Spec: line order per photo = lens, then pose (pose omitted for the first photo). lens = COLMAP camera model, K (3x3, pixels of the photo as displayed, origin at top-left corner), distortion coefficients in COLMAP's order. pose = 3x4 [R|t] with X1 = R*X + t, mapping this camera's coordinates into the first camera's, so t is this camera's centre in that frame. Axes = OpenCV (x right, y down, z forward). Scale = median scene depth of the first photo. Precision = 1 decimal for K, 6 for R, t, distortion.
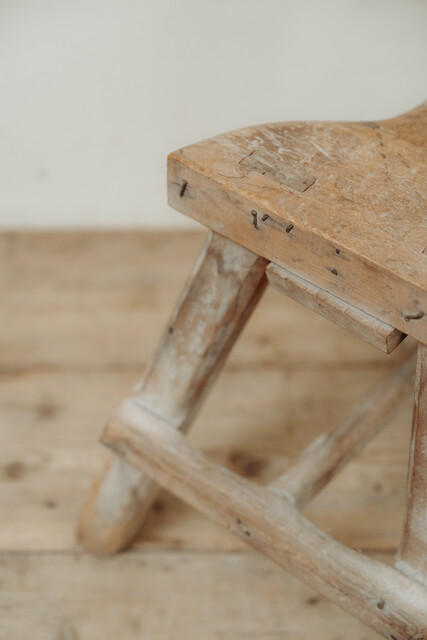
lens RADIAL K [[1058.3, 0, 212.3], [0, 1058.3, 318.8], [0, 0, 1]] dist [0.030878, 0.000000]
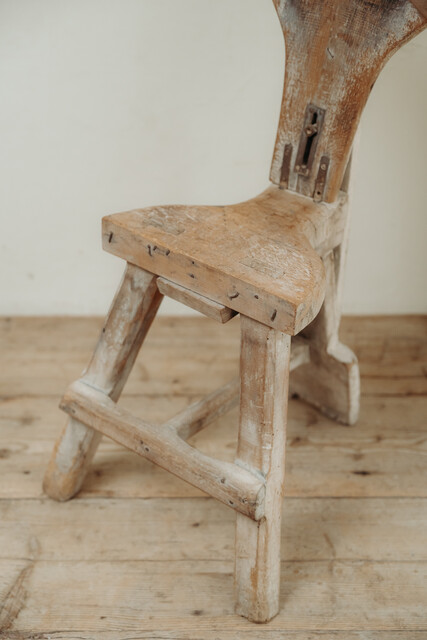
lens RADIAL K [[924.7, 0, 212.0], [0, 924.7, 322.4], [0, 0, 1]] dist [0.002426, 0.000000]
pose [[0.999380, 0.013053, 0.032713, 0.085292], [-0.006565, 0.981546, -0.191111, 0.284427], [-0.034604, 0.190778, 0.981023, -0.440652]]
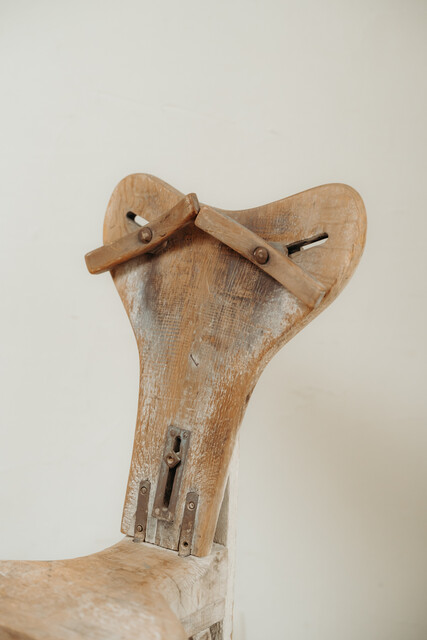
lens RADIAL K [[1045.0, 0, 214.4], [0, 1045.0, 318.0], [0, 0, 1]] dist [-0.013435, 0.000000]
pose [[0.994669, 0.036321, 0.096514, 0.208173], [0.030626, 0.789647, -0.612797, 0.337750], [-0.098470, 0.612486, 0.784324, -0.155284]]
